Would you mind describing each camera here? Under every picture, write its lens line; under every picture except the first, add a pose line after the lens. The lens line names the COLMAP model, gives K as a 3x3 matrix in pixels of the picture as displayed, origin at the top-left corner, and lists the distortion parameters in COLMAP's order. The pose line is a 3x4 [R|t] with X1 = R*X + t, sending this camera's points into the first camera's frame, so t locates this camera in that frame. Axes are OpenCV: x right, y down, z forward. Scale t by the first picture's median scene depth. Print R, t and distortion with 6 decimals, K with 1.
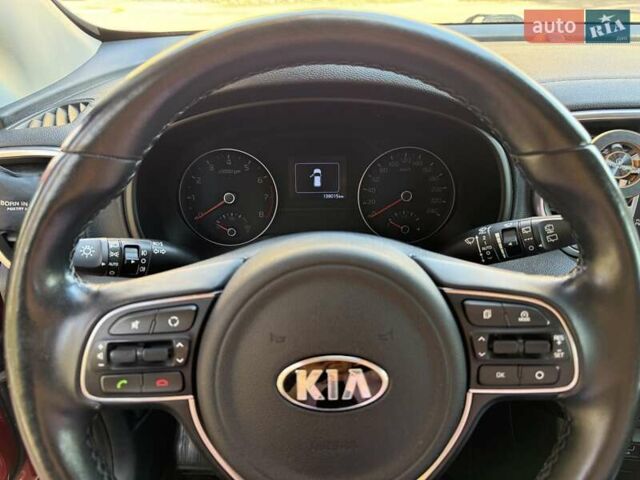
lens RADIAL K [[474.2, 0, 320.0], [0, 474.2, 240.0], [0, 0, 1]] dist [0.082269, -0.154854]
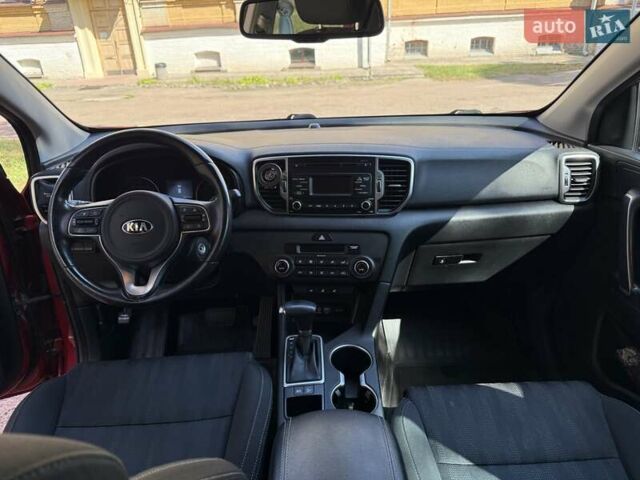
lens RADIAL K [[474.2, 0, 320.0], [0, 474.2, 240.0], [0, 0, 1]] dist [0.082269, -0.154854]
pose [[0.999654, -0.021708, -0.014861, 1.381341], [0.019380, 0.989668, -0.142062, 0.886223], [0.017791, 0.141725, 0.989746, -2.409938]]
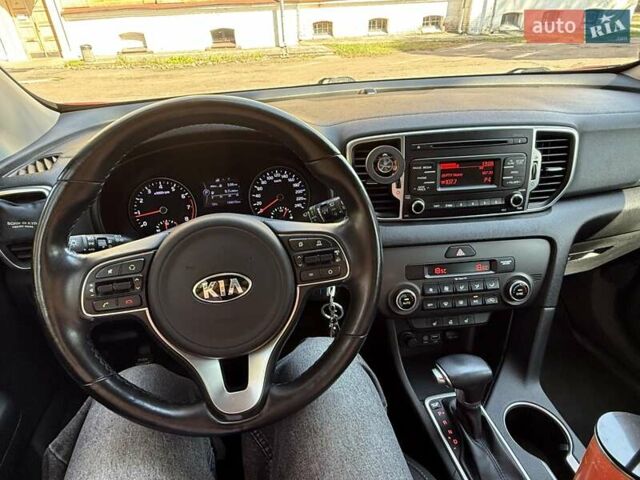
lens RADIAL K [[391.0, 0, 311.9], [0, 391.0, 239.7], [0, 0, 1]] dist [0.001516, -0.001164]
pose [[0.983301, -0.112603, 0.142967, 0.166456], [0.117247, 0.992802, -0.024453, 0.178277], [-0.139185, 0.040807, 0.989425, -0.573445]]
